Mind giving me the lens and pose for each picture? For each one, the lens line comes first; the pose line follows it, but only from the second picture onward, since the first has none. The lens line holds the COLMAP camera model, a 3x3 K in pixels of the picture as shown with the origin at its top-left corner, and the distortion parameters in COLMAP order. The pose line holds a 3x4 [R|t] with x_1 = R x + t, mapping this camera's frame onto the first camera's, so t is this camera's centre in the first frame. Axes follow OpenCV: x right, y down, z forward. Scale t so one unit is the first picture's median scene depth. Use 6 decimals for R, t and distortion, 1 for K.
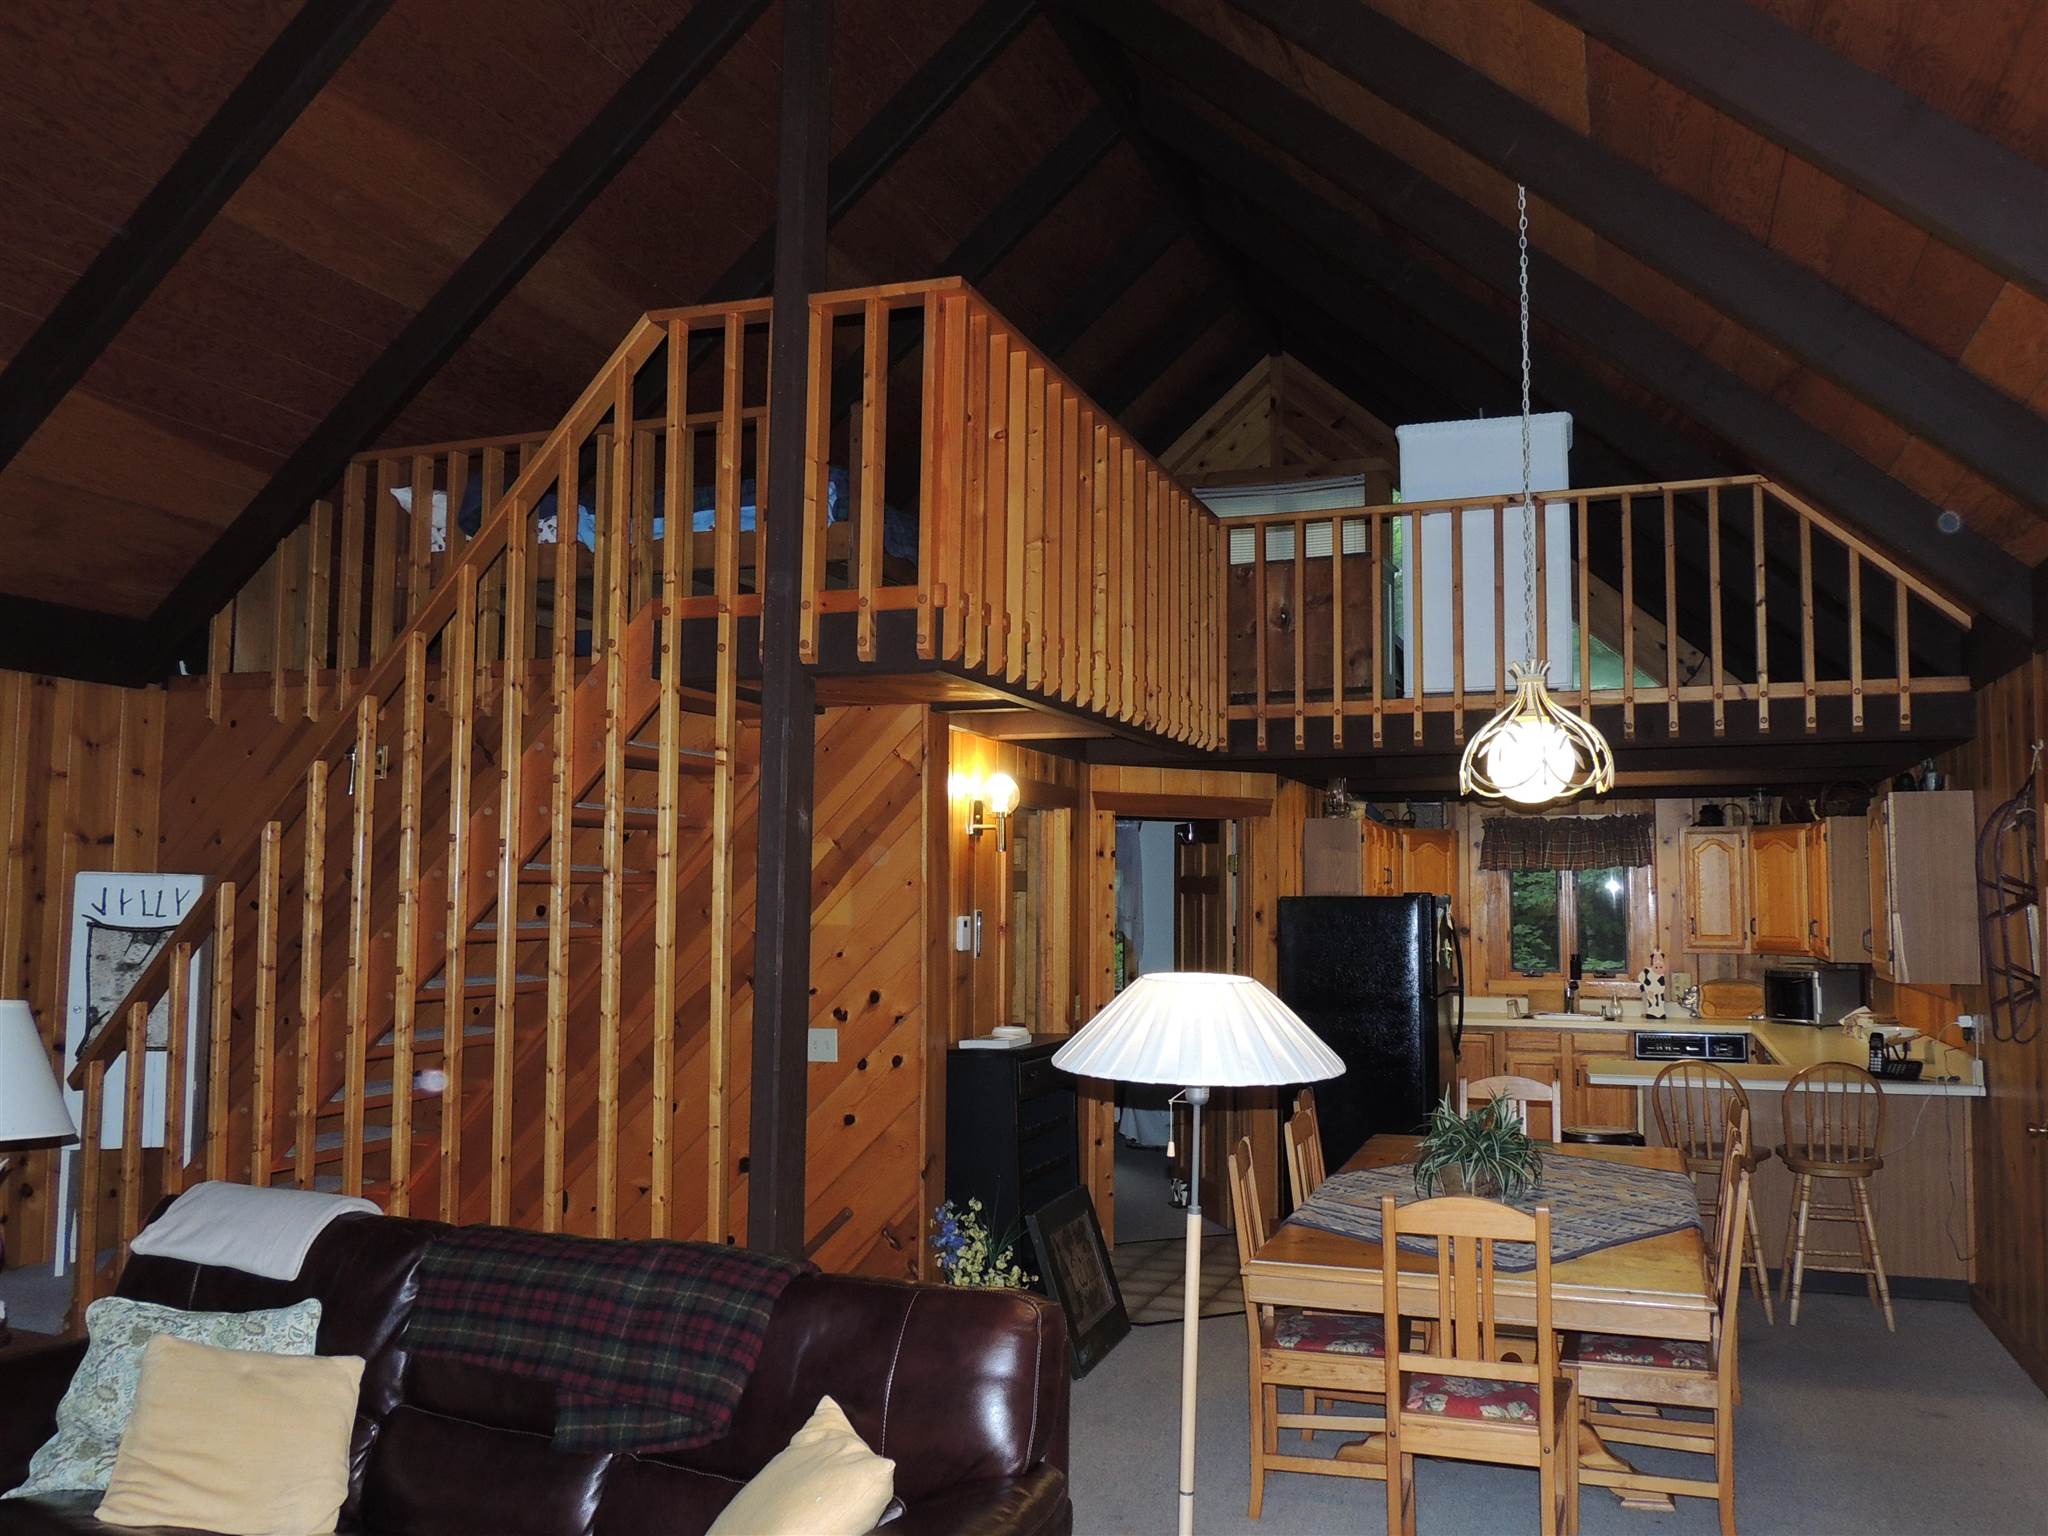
lens RADIAL K [[1631.0, 0, 1024.0], [0, 1631.0, 768.0], [0, 0, 1]] dist [-0.024975, 0.004974]
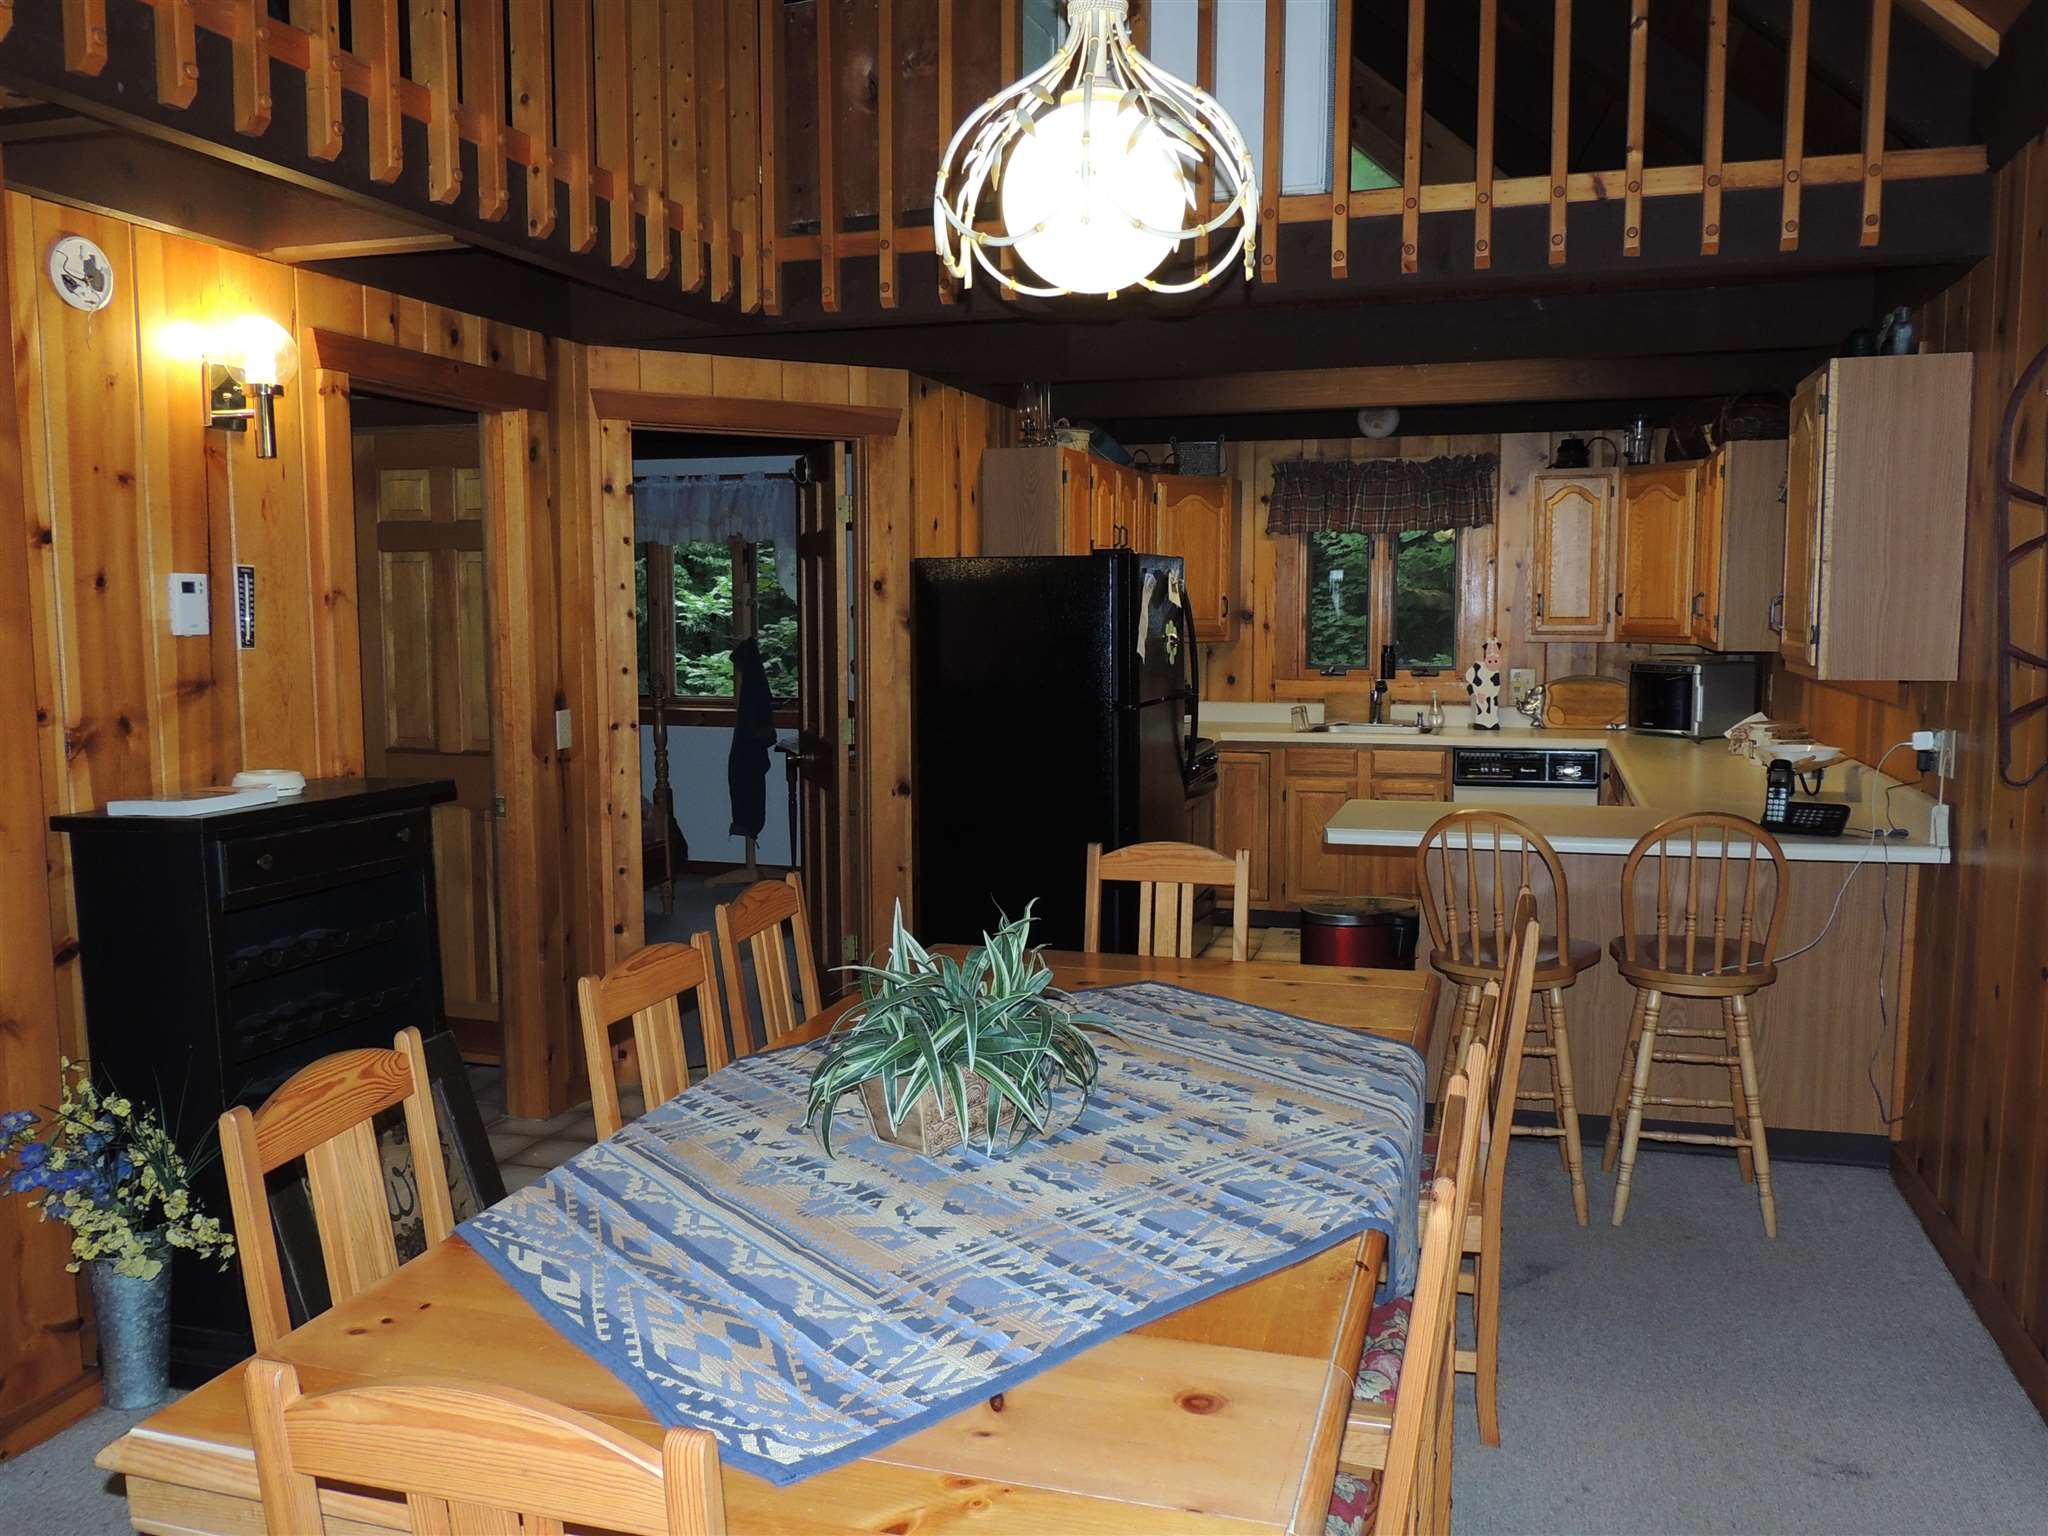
lens RADIAL K [[1631.0, 0, 1024.0], [0, 1631.0, 768.0], [0, 0, 1]] dist [-0.024975, 0.004974]
pose [[0.998510, -0.013520, 0.052866, 0.166245], [0.003810, 0.983730, 0.179610, 0.043961], [-0.054435, -0.179141, 0.982316, 0.329732]]
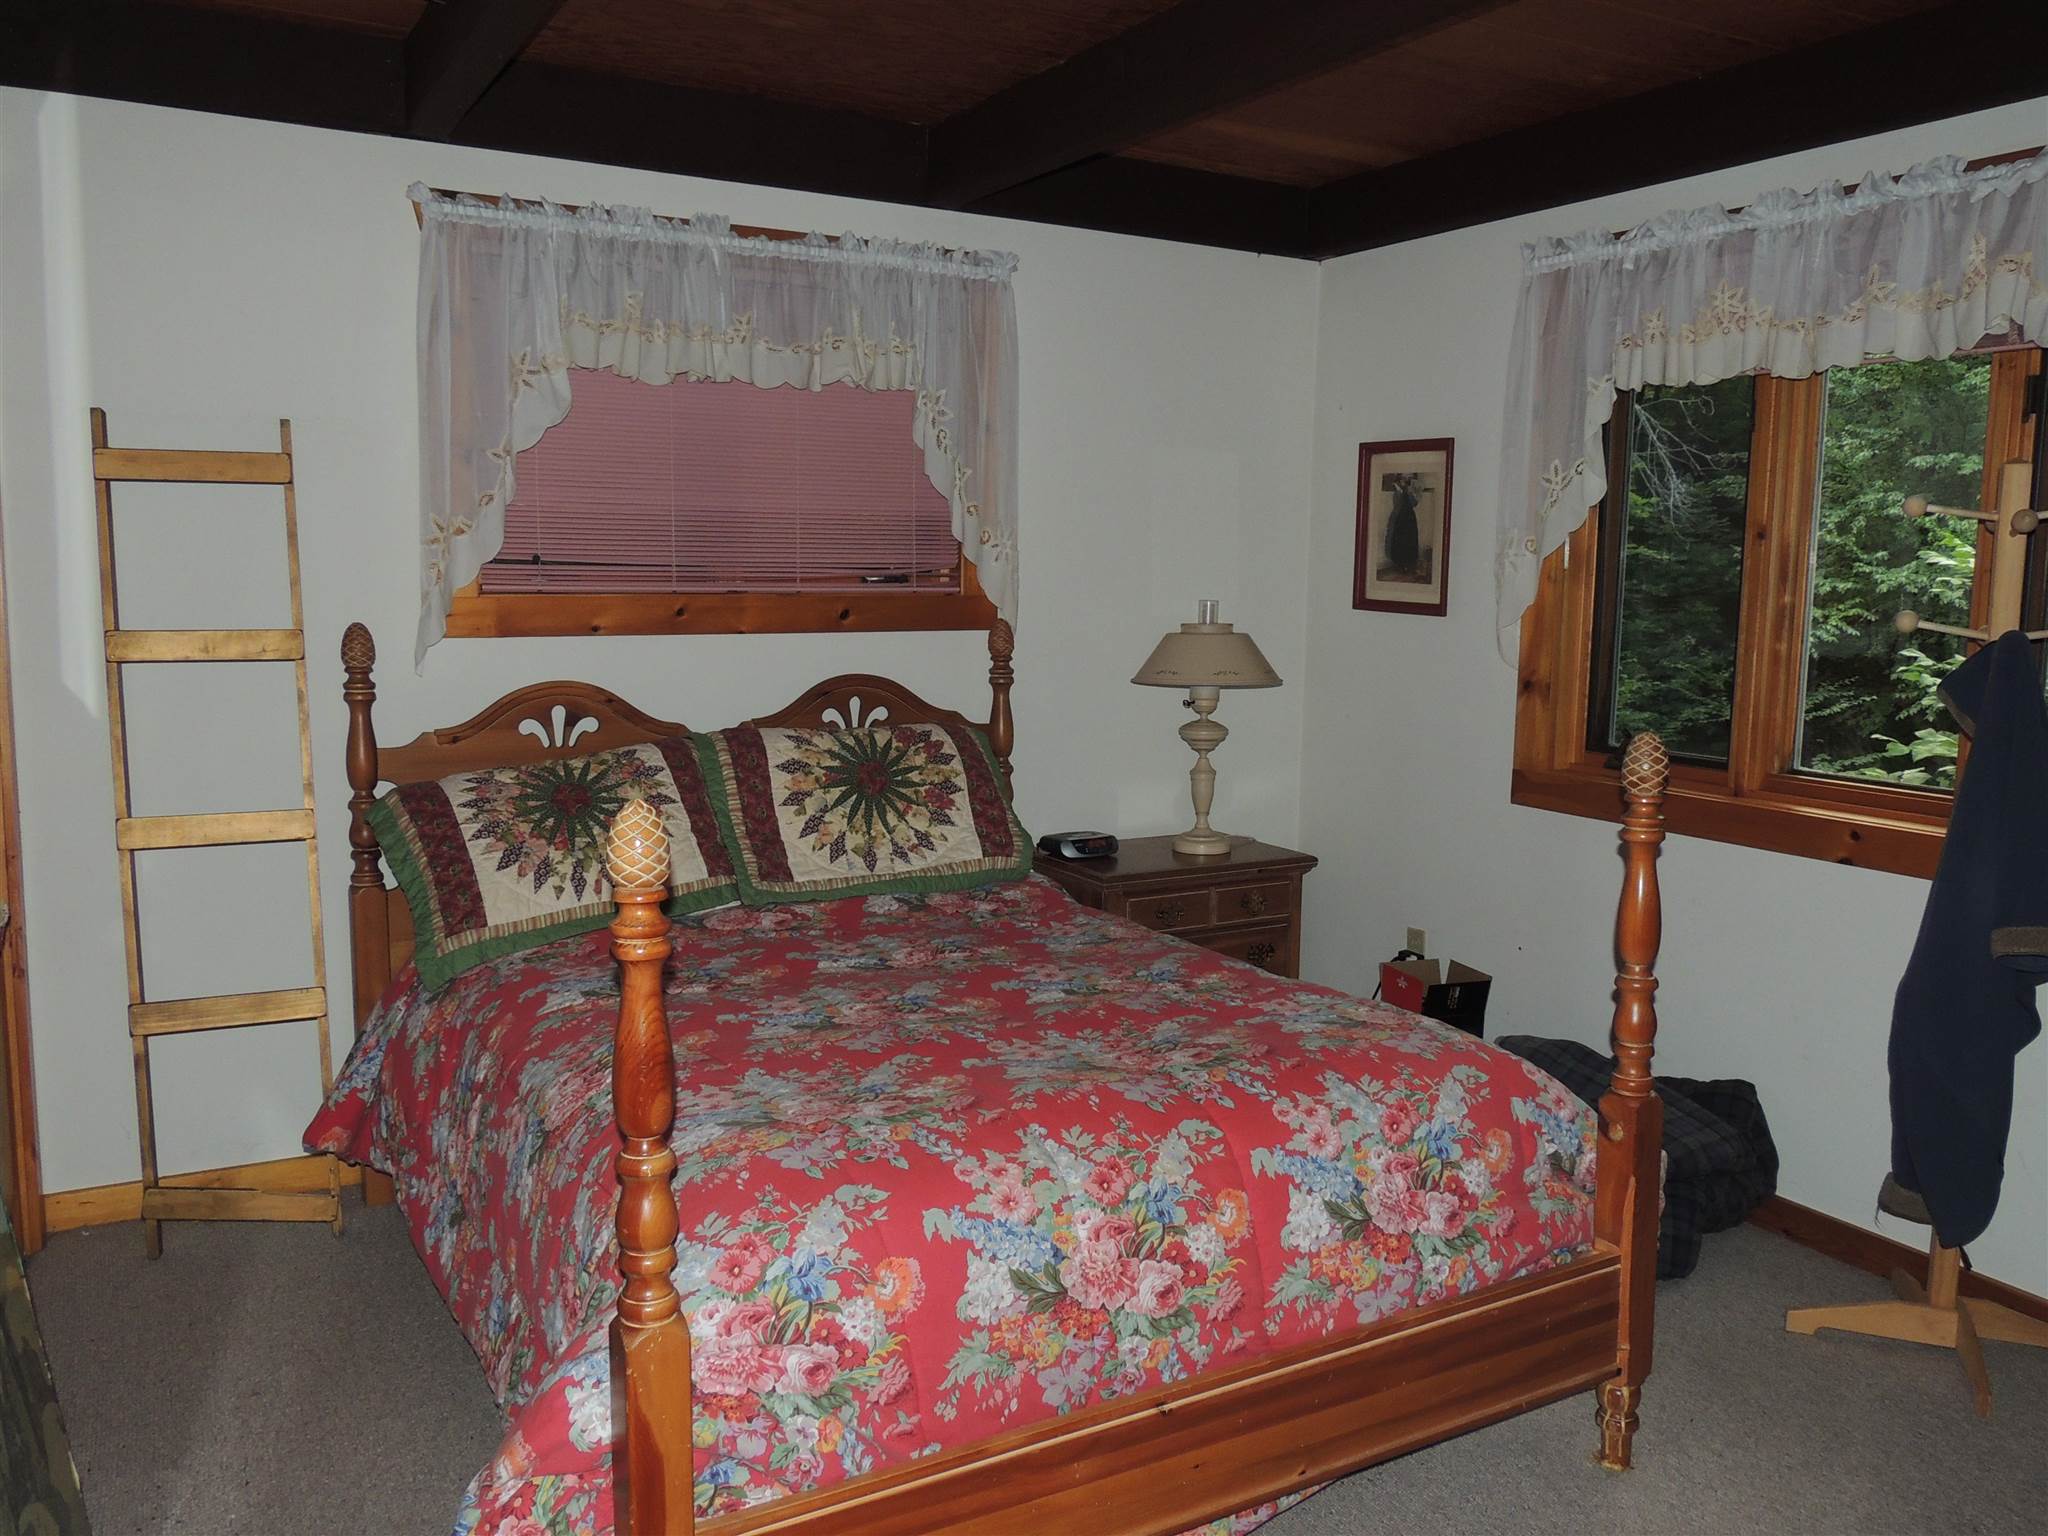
lens RADIAL K [[1631.0, 0, 1024.0], [0, 1631.0, 768.0], [0, 0, 1]] dist [-0.024975, 0.004974]
pose [[0.769318, 0.085262, -0.633151, 0.132456], [0.038275, 0.983123, 0.178897, 0.079414], [0.637719, -0.161862, 0.753071, 0.692376]]
